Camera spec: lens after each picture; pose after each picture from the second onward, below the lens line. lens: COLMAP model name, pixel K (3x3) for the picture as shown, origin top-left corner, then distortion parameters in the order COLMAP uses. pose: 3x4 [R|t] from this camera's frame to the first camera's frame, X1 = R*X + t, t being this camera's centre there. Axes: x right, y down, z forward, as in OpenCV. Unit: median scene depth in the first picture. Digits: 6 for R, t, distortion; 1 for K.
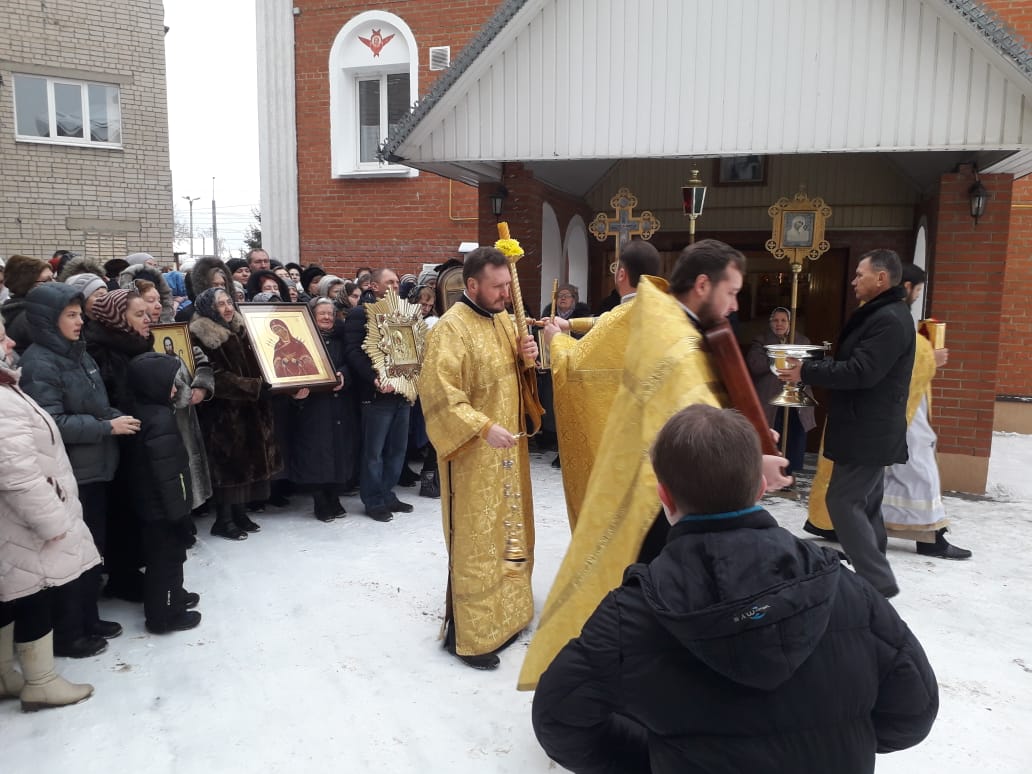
lens RADIAL K [[819.4, 0, 516.8], [0, 819.4, 389.9], [0, 0, 1]] dist [0.001226, -0.005189]
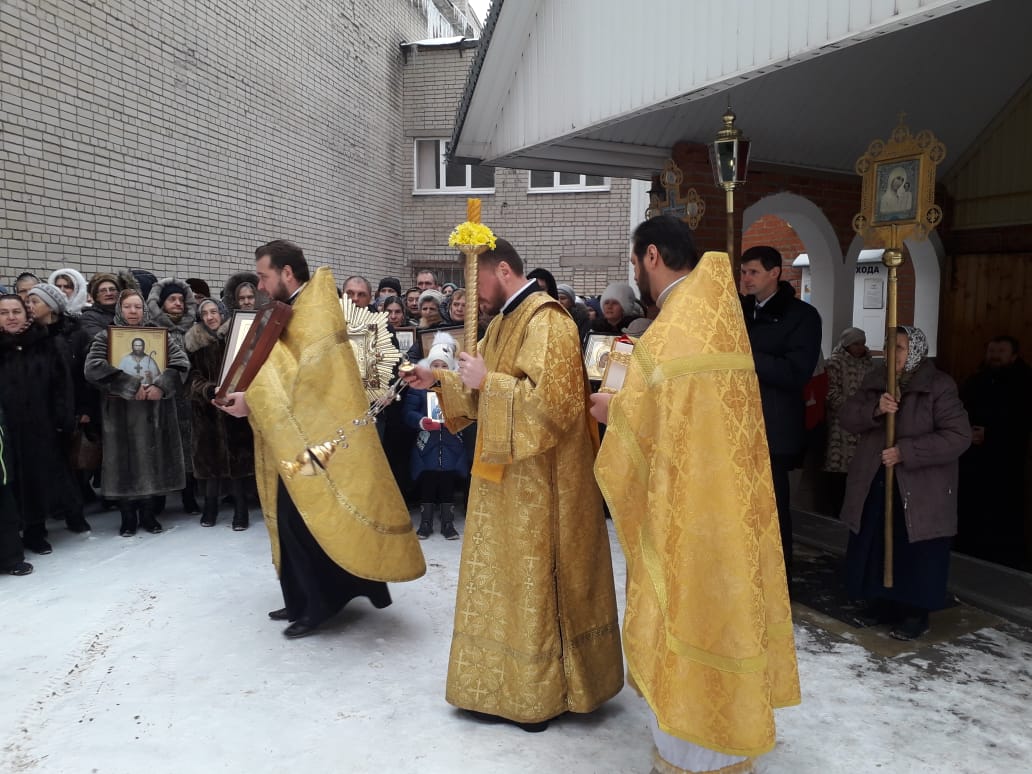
lens RADIAL K [[822.9, 0, 516.0], [0, 822.9, 387.0], [0, 0, 1]] dist [0.000543, -0.005953]
pose [[0.717015, 0.053192, -0.695026, 0.204803], [-0.092438, 0.995534, -0.019173, -0.004881], [0.690902, 0.077994, 0.718729, 0.165050]]
